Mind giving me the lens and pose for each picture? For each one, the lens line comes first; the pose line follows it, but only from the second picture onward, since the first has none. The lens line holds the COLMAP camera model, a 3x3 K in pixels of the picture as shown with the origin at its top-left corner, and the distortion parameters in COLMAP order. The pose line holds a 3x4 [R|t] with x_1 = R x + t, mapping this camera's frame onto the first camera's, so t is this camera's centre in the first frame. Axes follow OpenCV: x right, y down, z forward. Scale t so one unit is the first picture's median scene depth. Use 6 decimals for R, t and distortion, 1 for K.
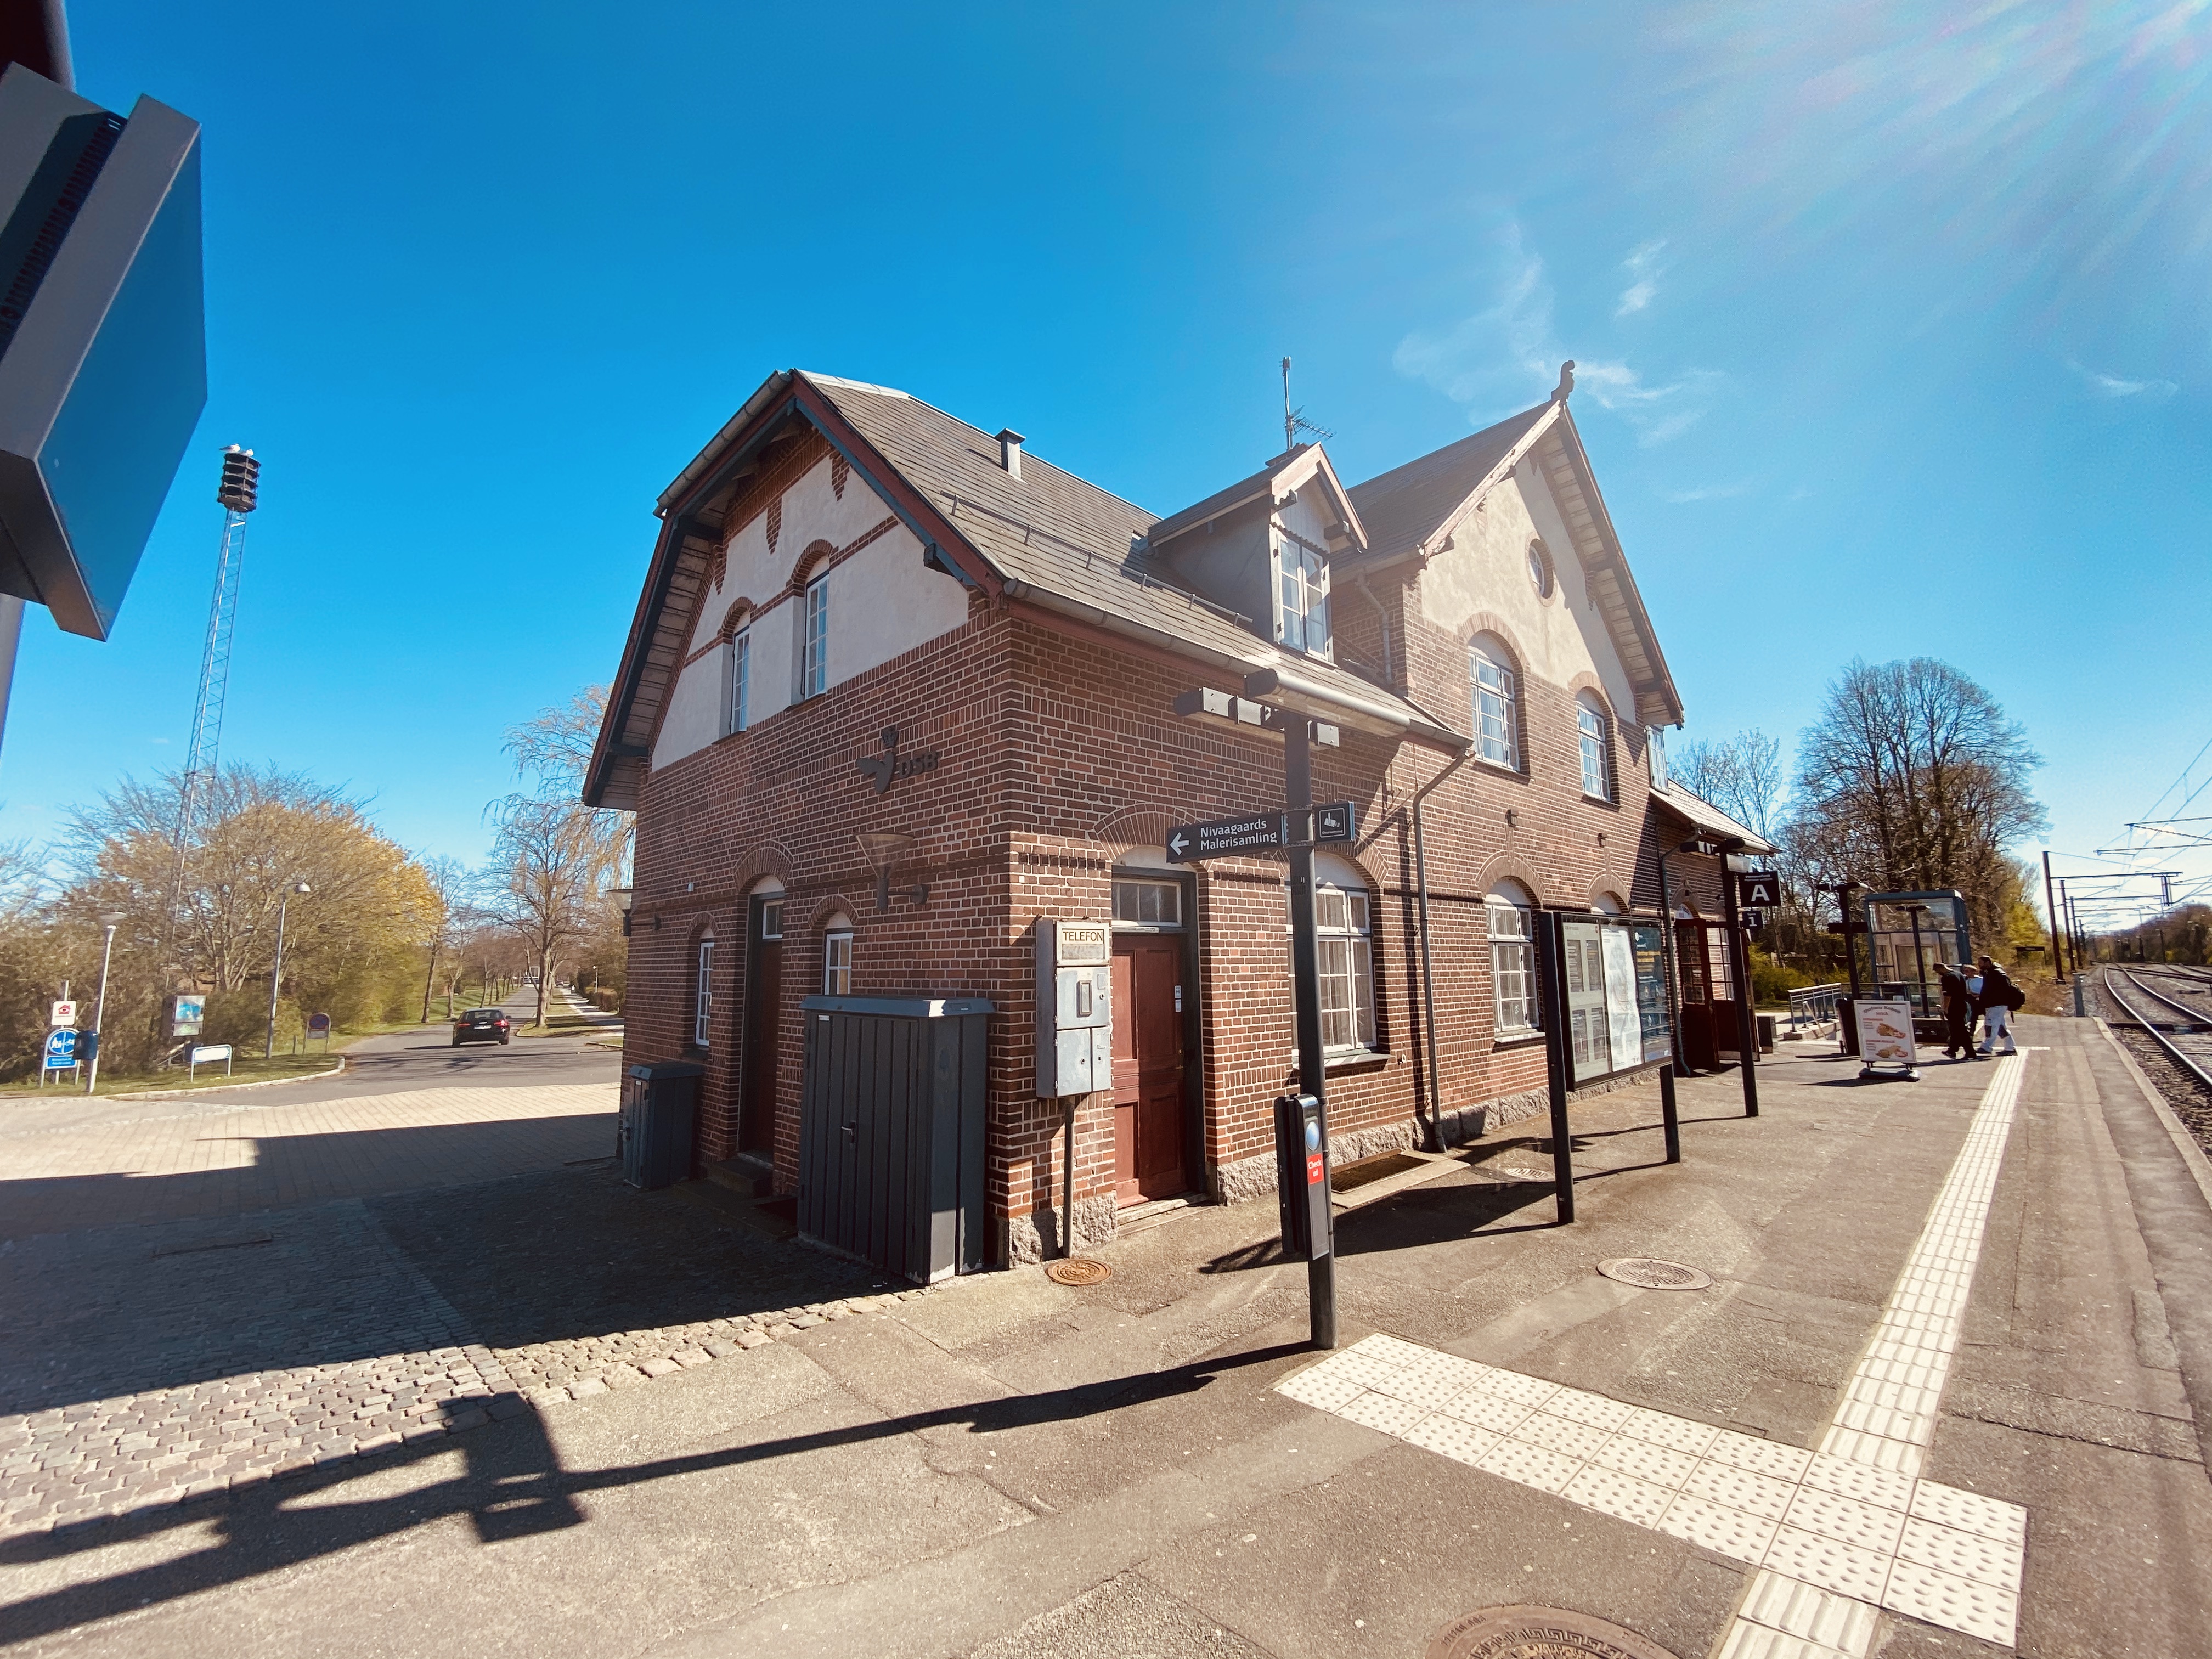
lens RADIAL K [[886.2, 0, 1086.1], [0, 886.2, 836.2], [0, 0, 1]] dist [0.029209, -0.023267]
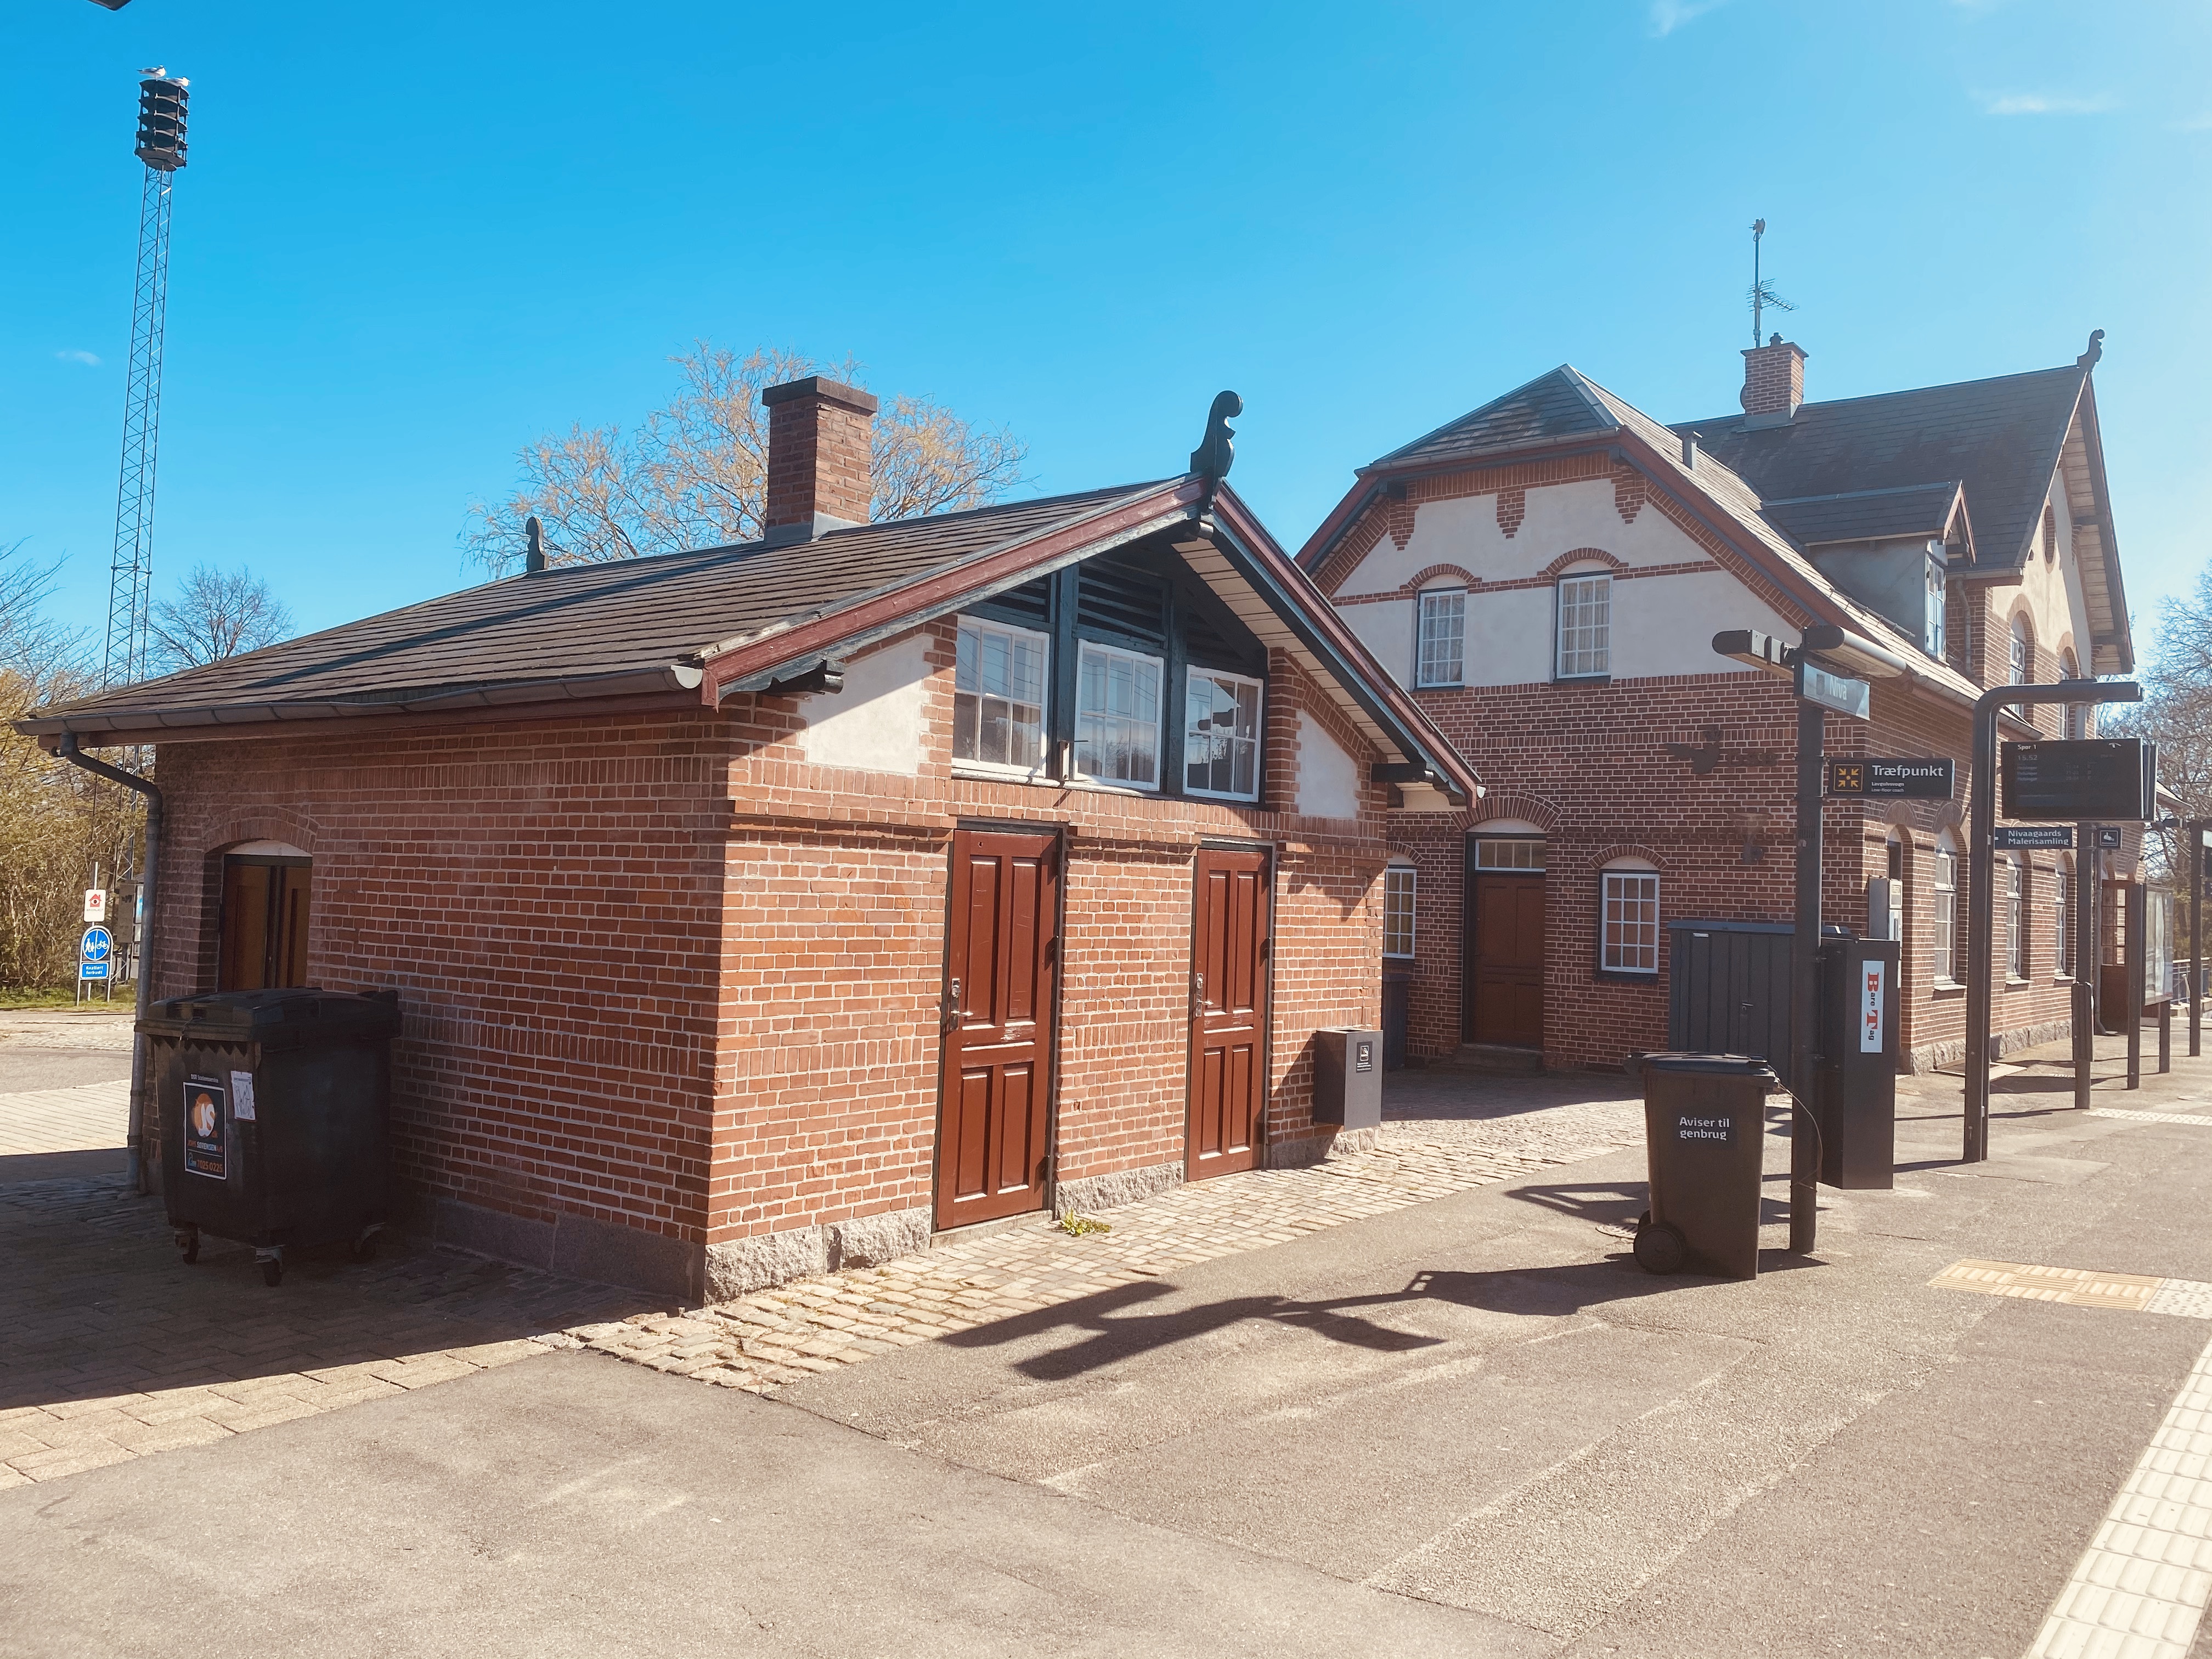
lens RADIAL K [[1692.2, 0, 1069.9], [0, 1692.2, 818.2], [0, 0, 1]] dist [-0.009274, 0.031473]
pose [[0.988328, 0.049655, 0.144021, -1.435414], [-0.063821, 0.993385, 0.095465, -0.154248], [-0.138328, -0.103543, 0.984959, -1.306373]]
